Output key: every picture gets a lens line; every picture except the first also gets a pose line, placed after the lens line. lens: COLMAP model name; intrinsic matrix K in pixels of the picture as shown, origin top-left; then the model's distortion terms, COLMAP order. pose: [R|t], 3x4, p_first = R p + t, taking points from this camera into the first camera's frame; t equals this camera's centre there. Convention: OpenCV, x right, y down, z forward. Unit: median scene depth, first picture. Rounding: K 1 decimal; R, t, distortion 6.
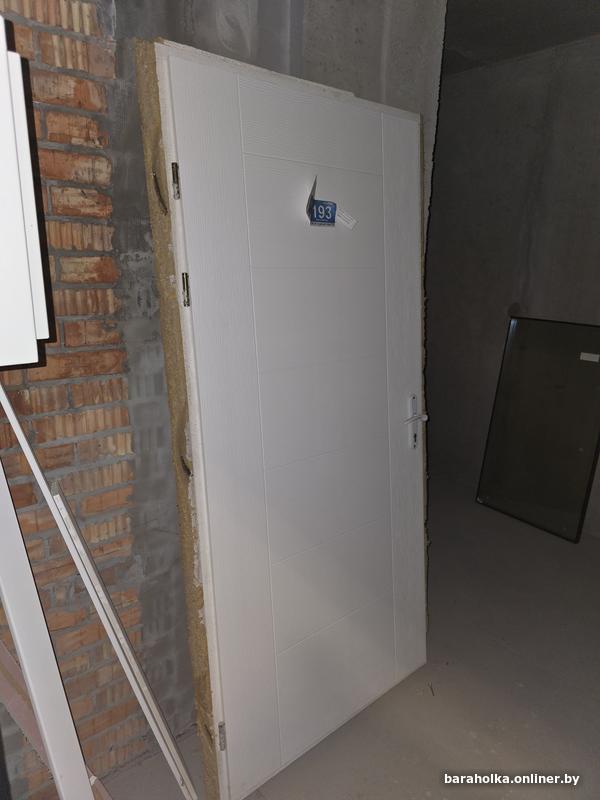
lens RADIAL K [[546.7, 0, 299.5], [0, 546.7, 399.2], [0, 0, 1]] dist [0.012739, -0.010063]
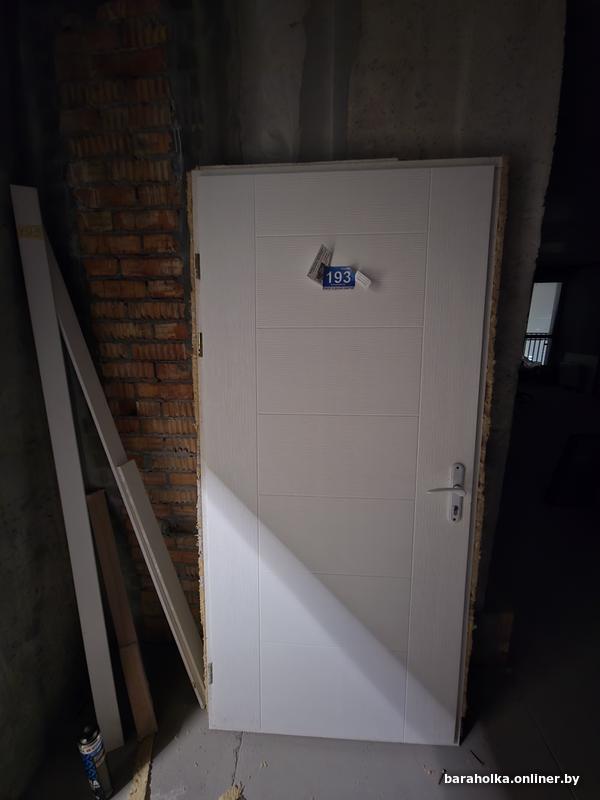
lens RADIAL K [[325.1, 0, 297.5], [0, 325.1, 399.3], [0, 0, 1]] dist [-0.000954, 0.000050]
pose [[0.724540, 0.130972, -0.676674, 0.545421], [-0.153266, 0.987814, 0.027086, -0.128068], [0.671975, 0.084086, 0.735784, 0.589045]]
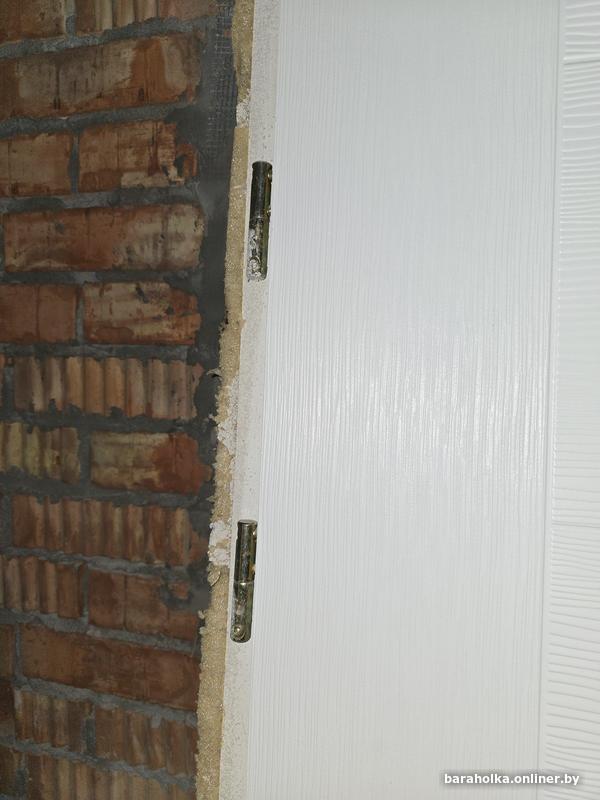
lens RADIAL K [[546.7, 0, 303.6], [0, 546.7, 399.0], [0, 0, 1]] dist [0.012739, -0.010063]
pose [[0.589120, 0.050520, -0.806465, 0.034660], [-0.204099, 0.974985, -0.088017, -0.277890], [0.781845, 0.216451, 0.584695, 0.854903]]
